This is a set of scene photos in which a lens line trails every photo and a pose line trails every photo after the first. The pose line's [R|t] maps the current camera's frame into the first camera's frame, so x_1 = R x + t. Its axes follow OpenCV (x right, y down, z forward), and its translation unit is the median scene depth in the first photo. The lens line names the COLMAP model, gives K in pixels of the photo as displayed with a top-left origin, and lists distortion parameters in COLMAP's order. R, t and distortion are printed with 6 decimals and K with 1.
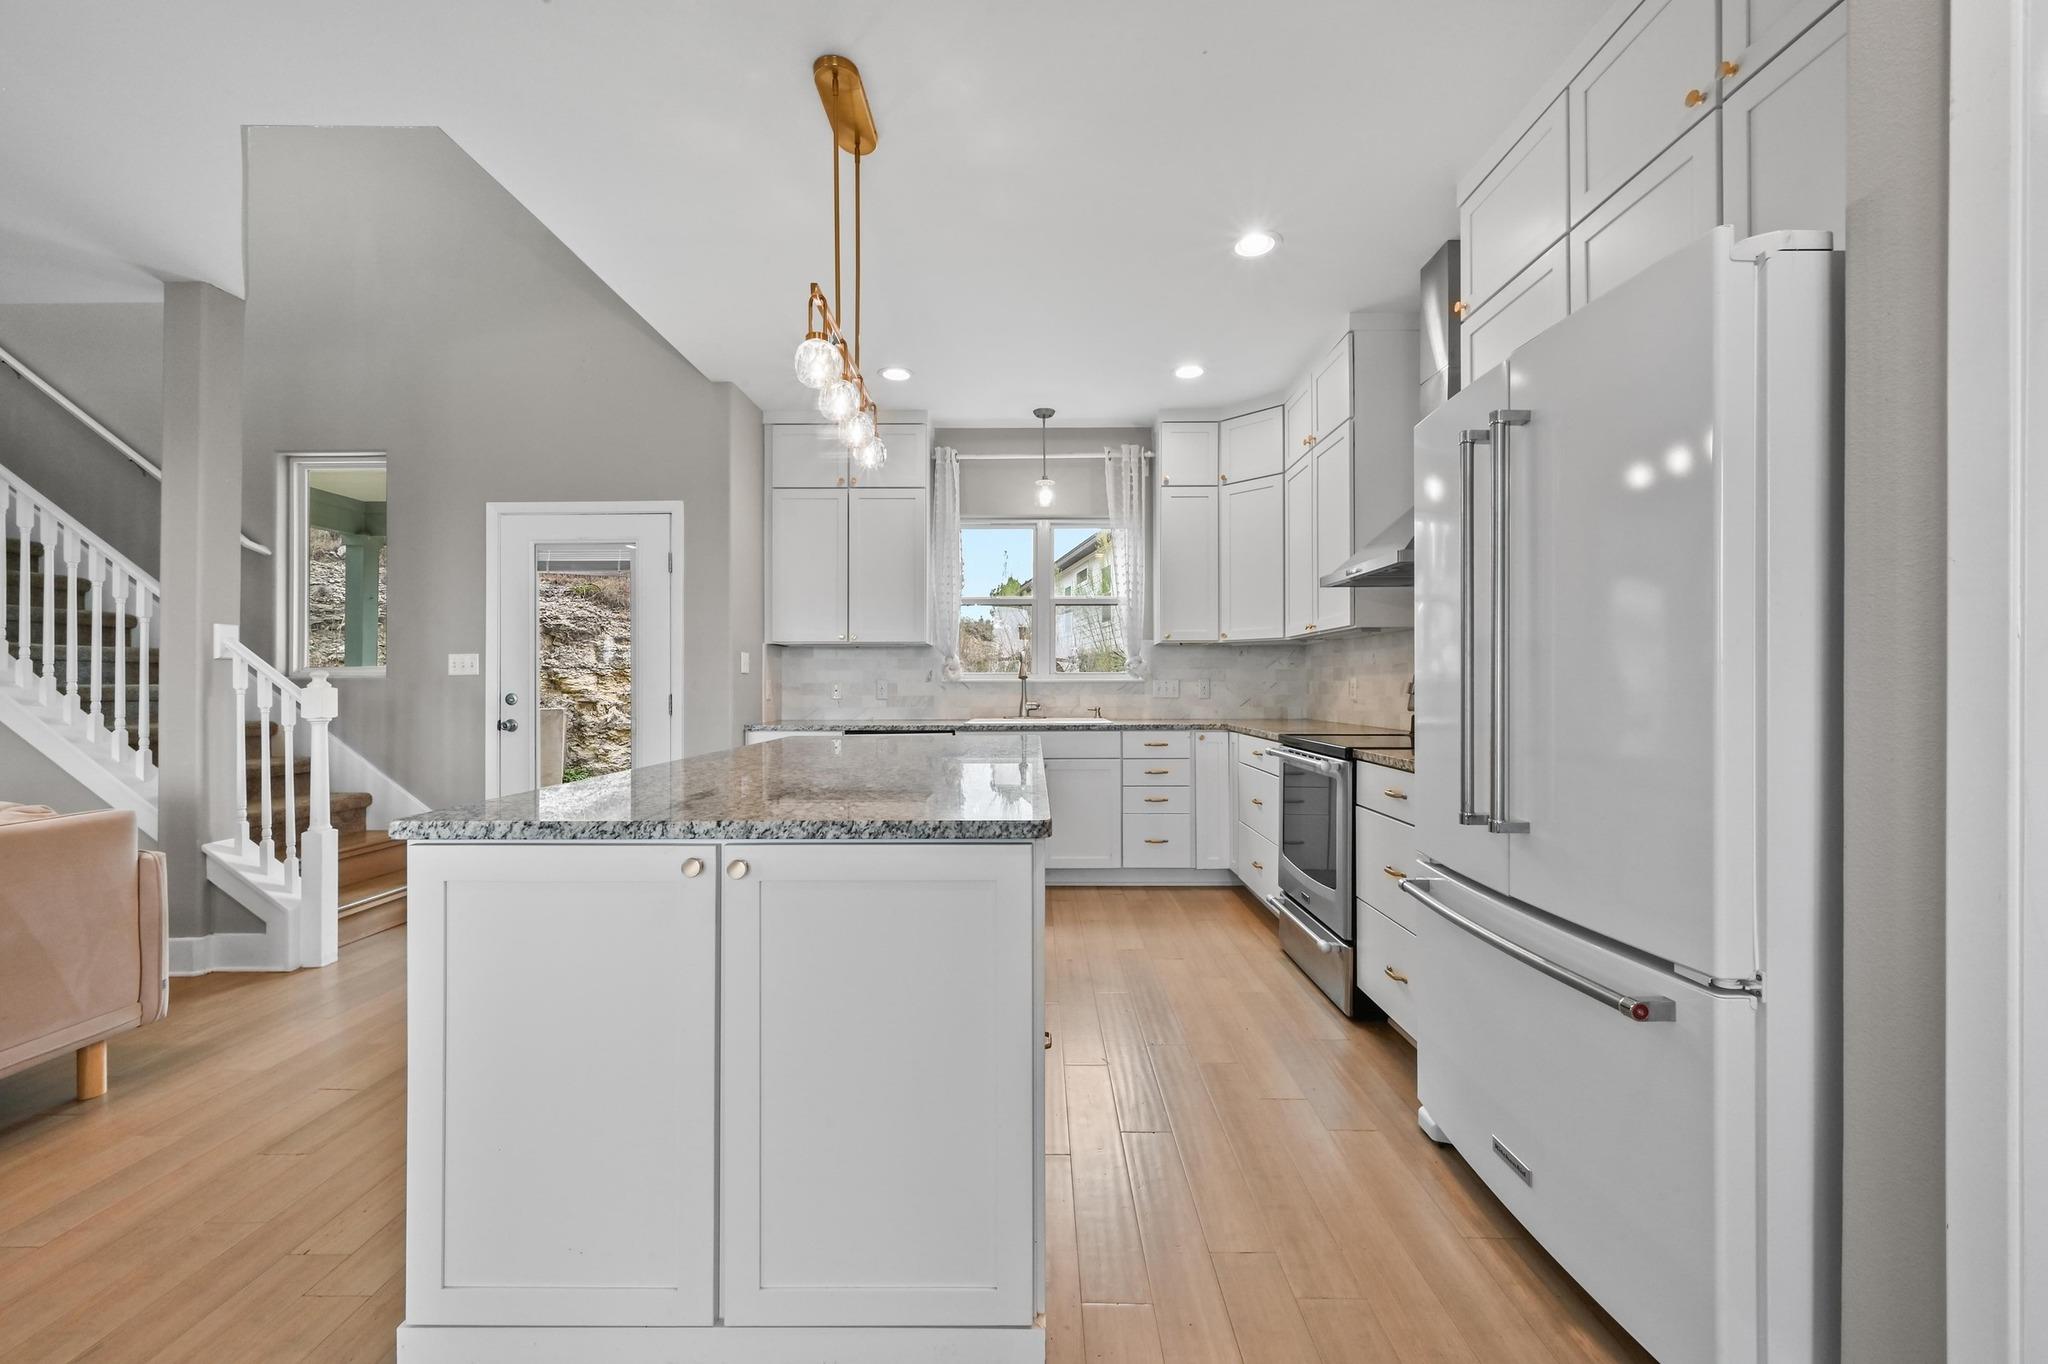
lens RADIAL K [[814.4, 0, 1025.0], [0, 814.4, 684.0], [0, 0, 1]] dist [-0.000033, 0.000221]
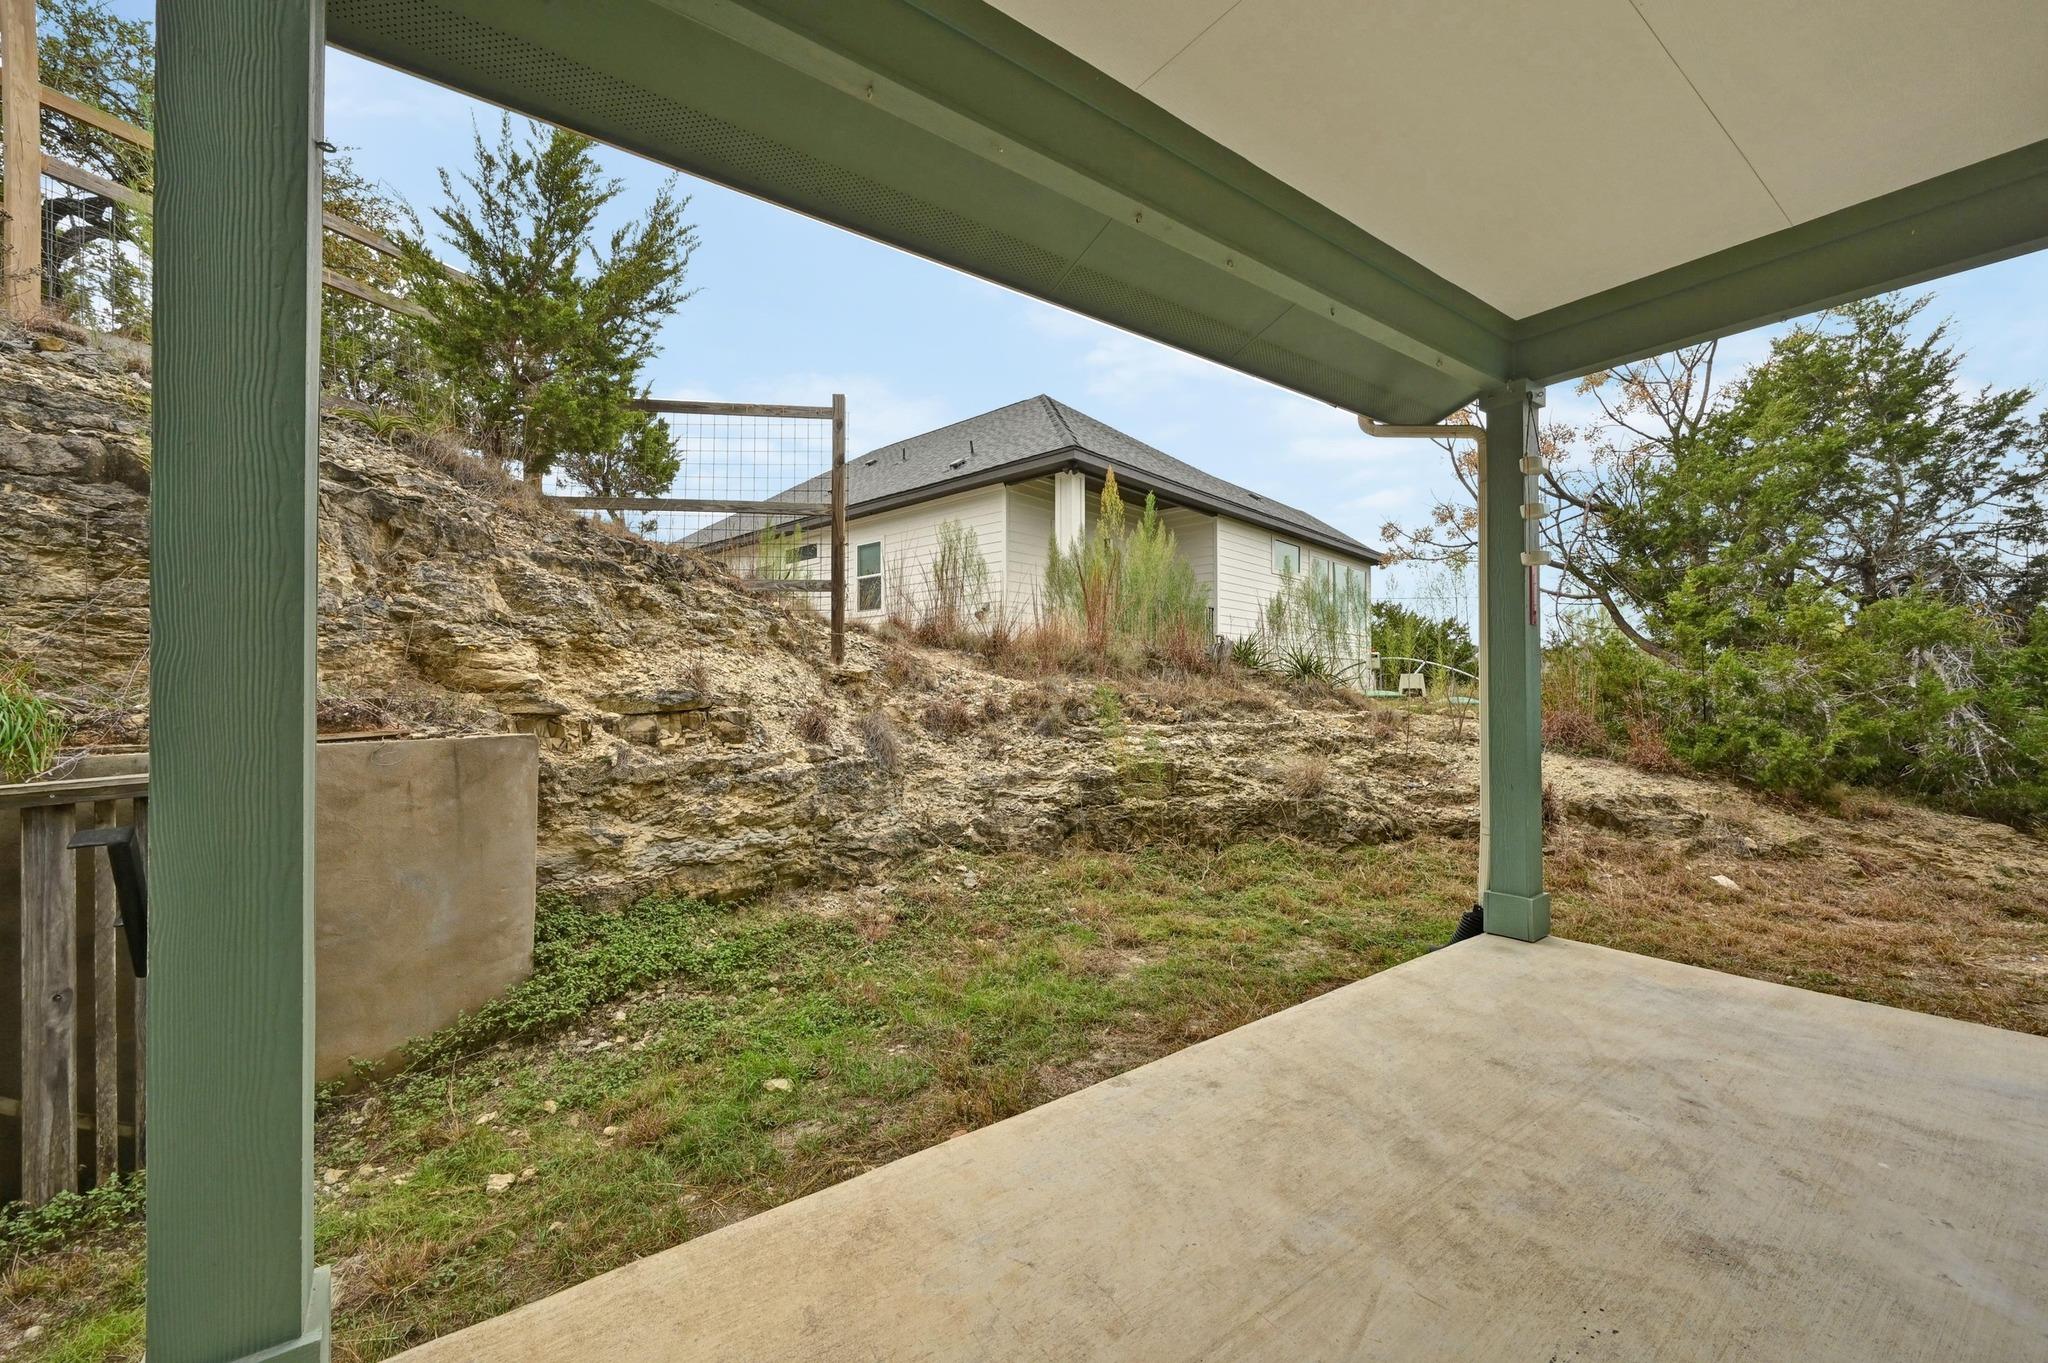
lens RADIAL K [[817.0, 0, 1023.9], [0, 817.0, 684.7], [0, 0, 1]] dist [0.001647, 0.000097]
pose [[0.790737, 0.008631, 0.612096, -0.589640], [-0.005624, 0.999961, -0.006834, 0.009654], [-0.612131, 0.001962, 0.790754, 0.563455]]
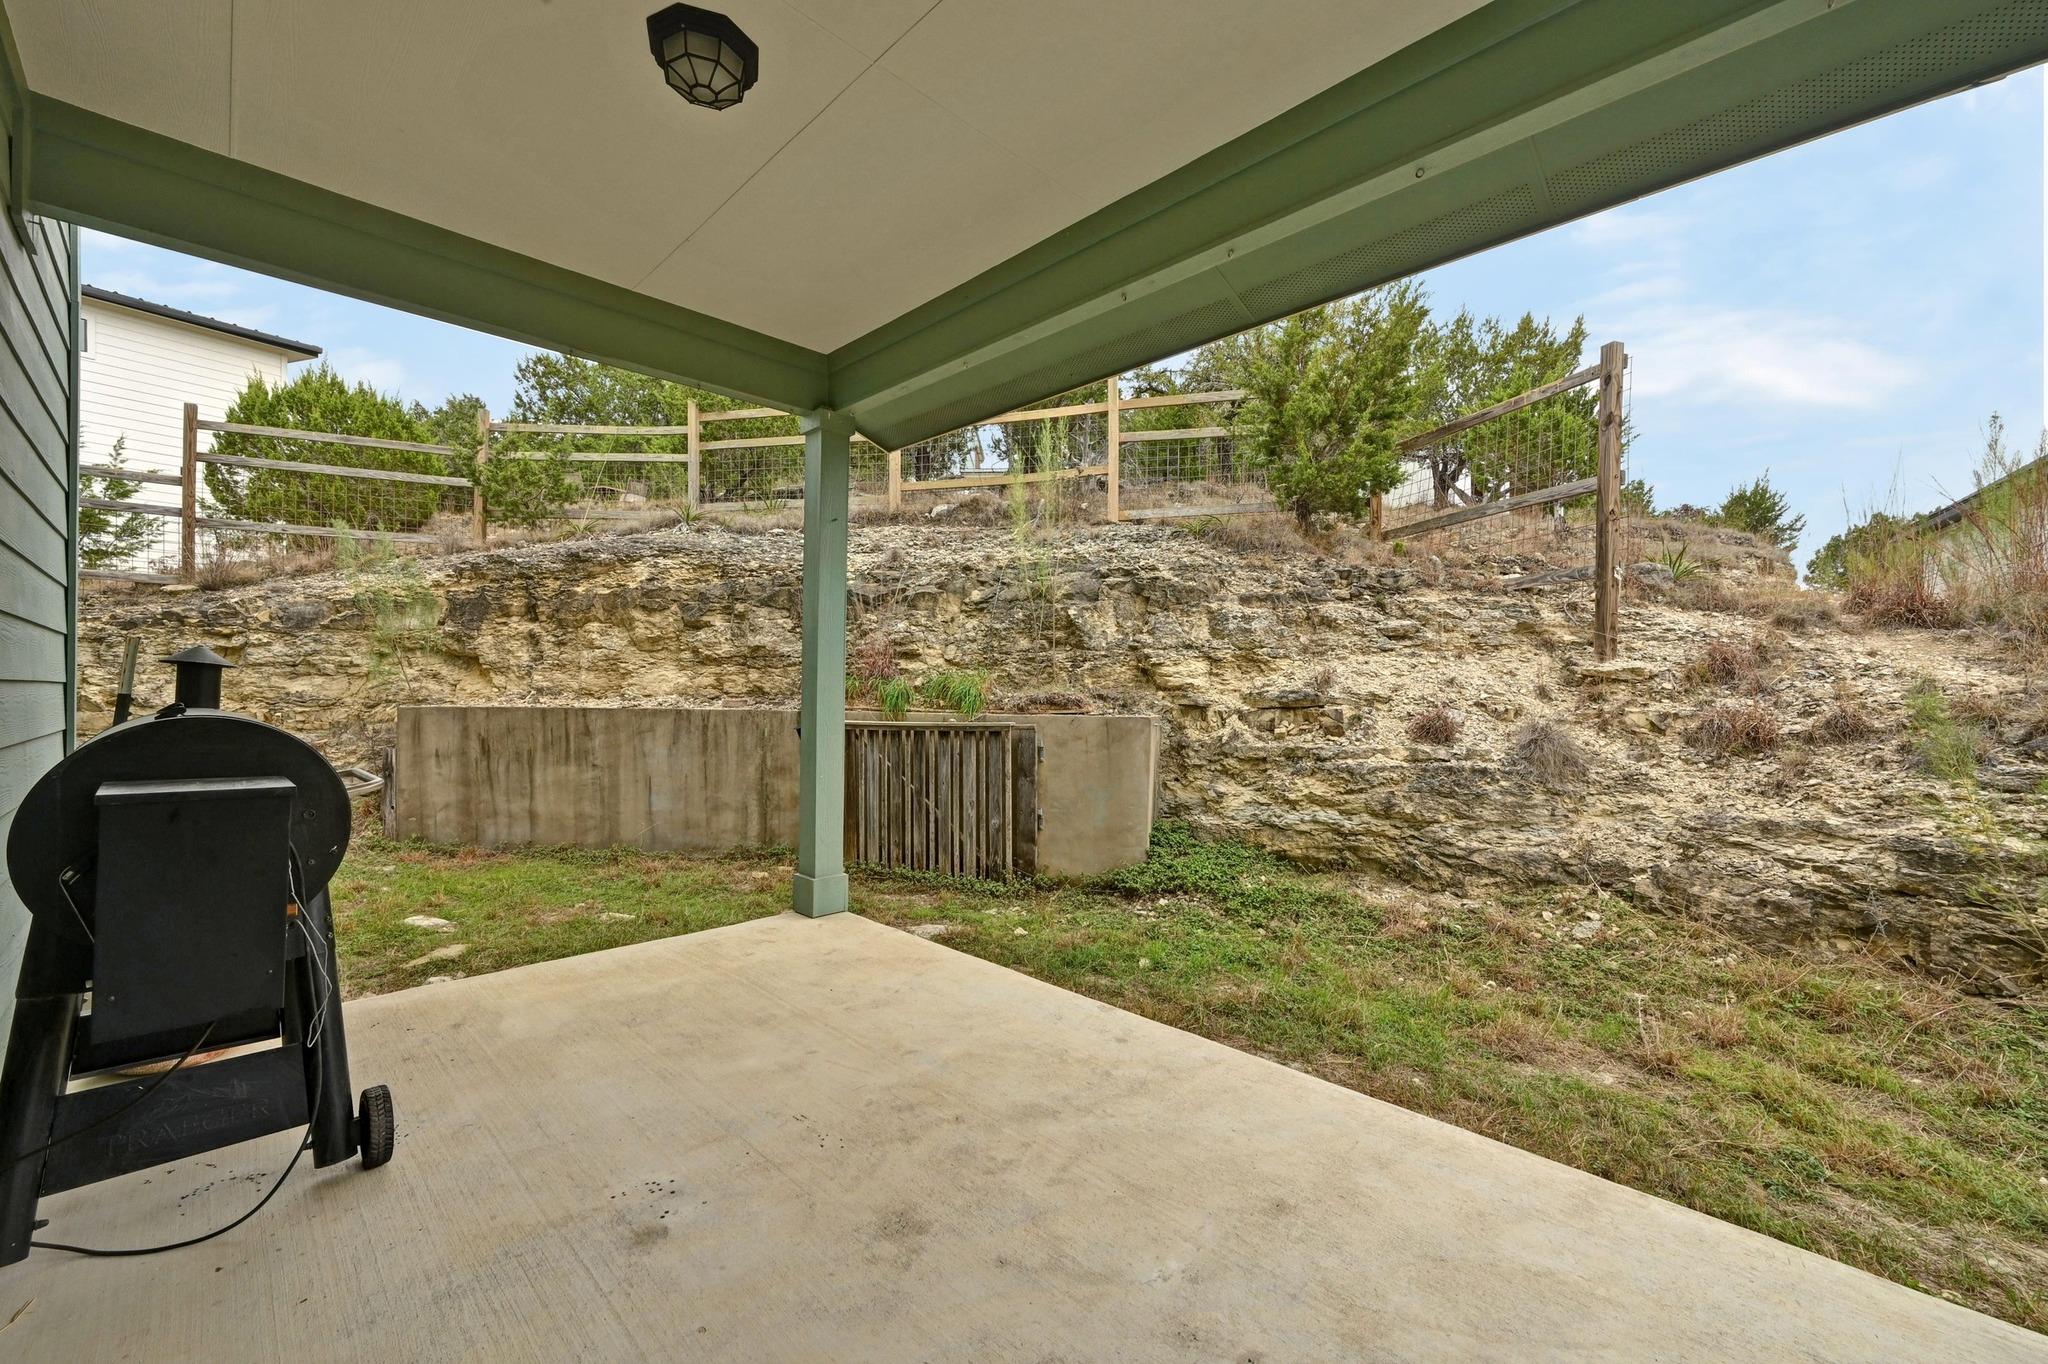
lens RADIAL K [[814.4, 0, 1021.8], [0, 814.4, 680.3], [0, 0, 1]] dist [-0.000033, 0.000221]
pose [[0.719453, 0.004185, -0.694529, -0.222324], [-0.005682, 0.999984, 0.000139, 0.004750], [0.694518, 0.003846, 0.719465, 0.498125]]
